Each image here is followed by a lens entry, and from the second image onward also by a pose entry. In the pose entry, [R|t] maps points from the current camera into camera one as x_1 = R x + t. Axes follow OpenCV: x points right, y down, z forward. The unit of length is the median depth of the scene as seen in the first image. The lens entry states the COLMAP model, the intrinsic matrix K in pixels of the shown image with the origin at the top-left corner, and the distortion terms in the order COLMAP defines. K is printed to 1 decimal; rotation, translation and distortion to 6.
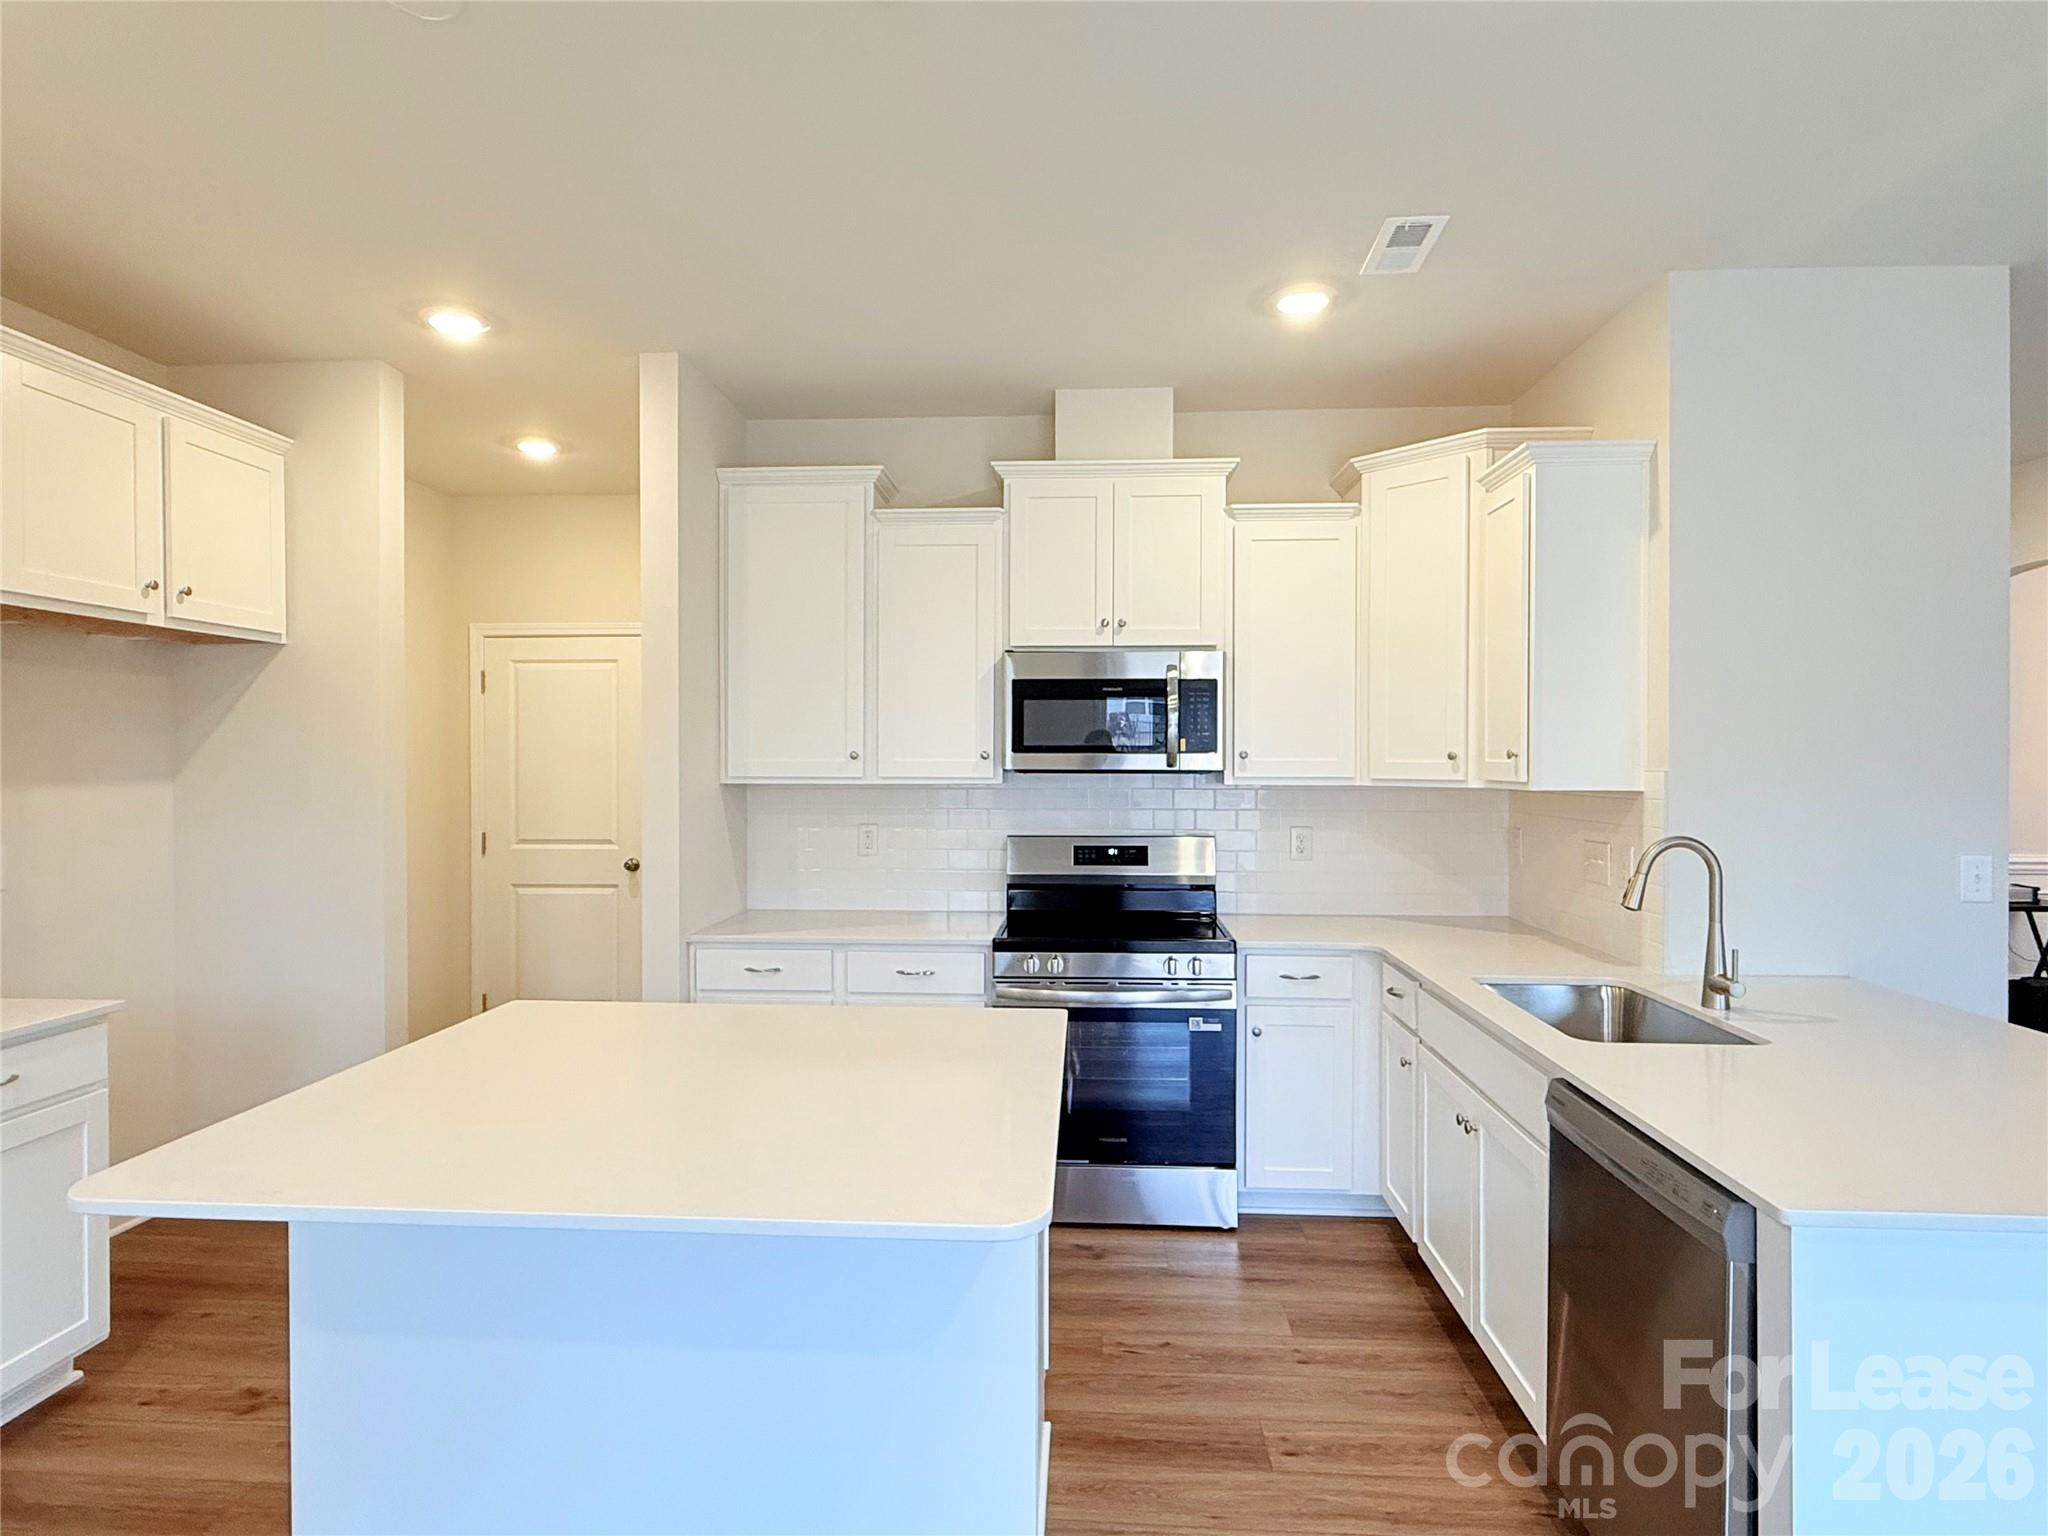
lens RADIAL K [[1141.5, 0, 1028.7], [0, 1141.5, 759.9], [0, 0, 1]] dist [-0.002566, -0.000589]
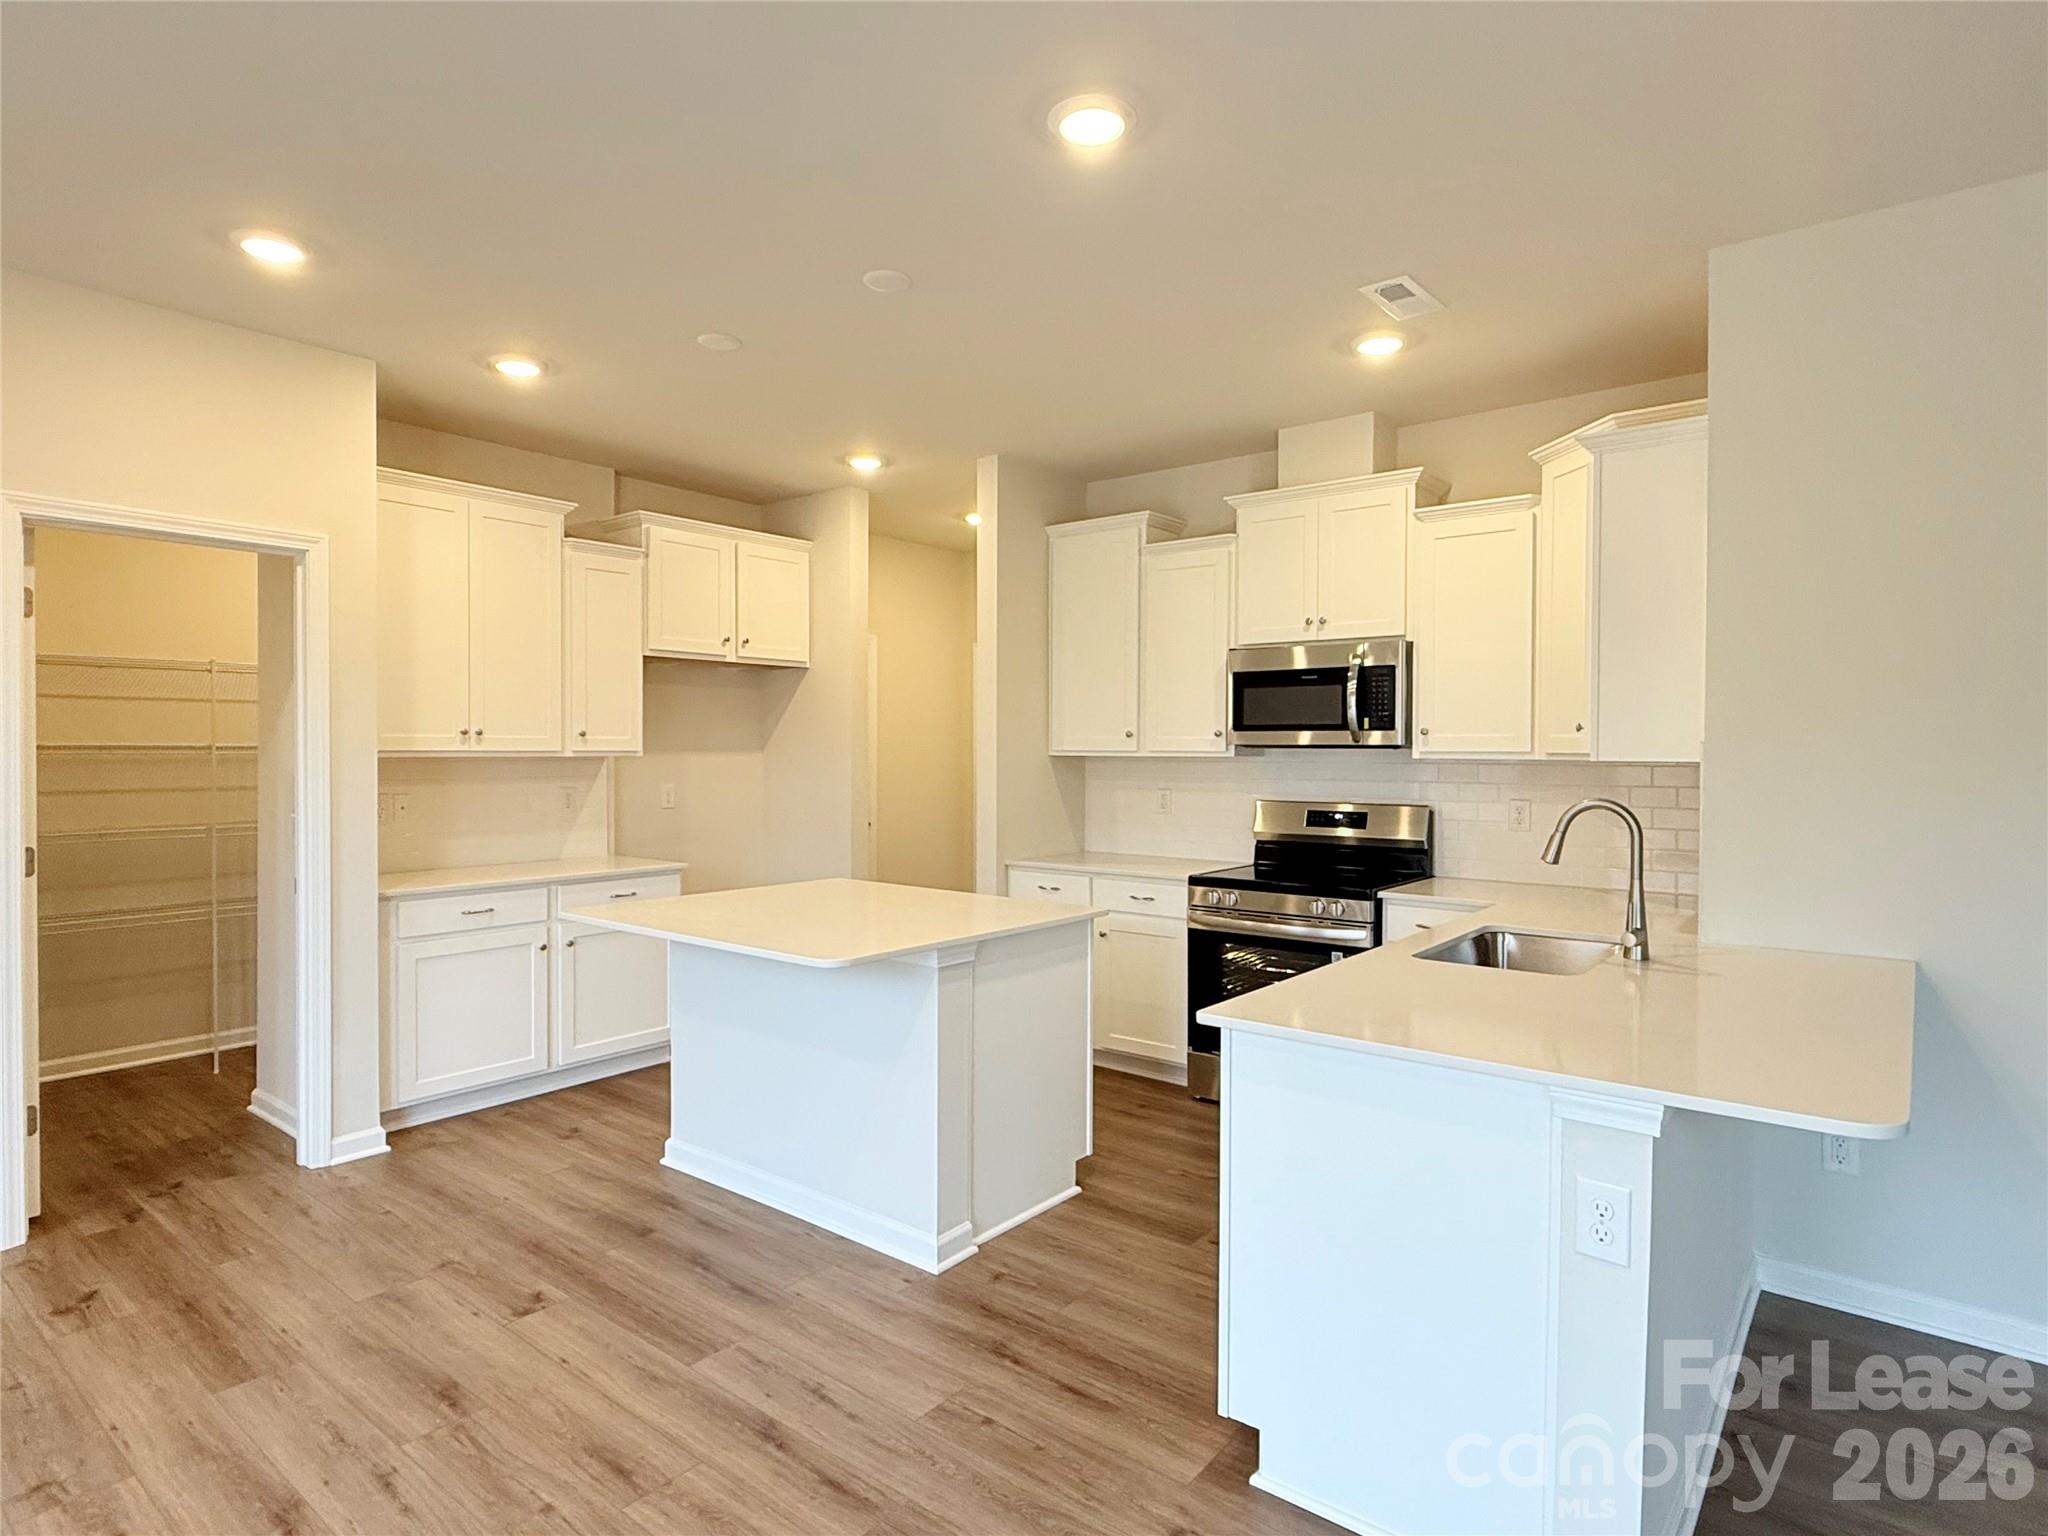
lens RADIAL K [[1141.5, 0, 1012.5], [0, 1141.5, 760.7], [0, 0, 1]] dist [-0.002566, -0.000589]
pose [[0.811741, 0.007337, -0.583972, 0.514706], [-0.001098, 0.999938, 0.011037, 0.012060], [0.584017, -0.008318, 0.811699, -0.148967]]
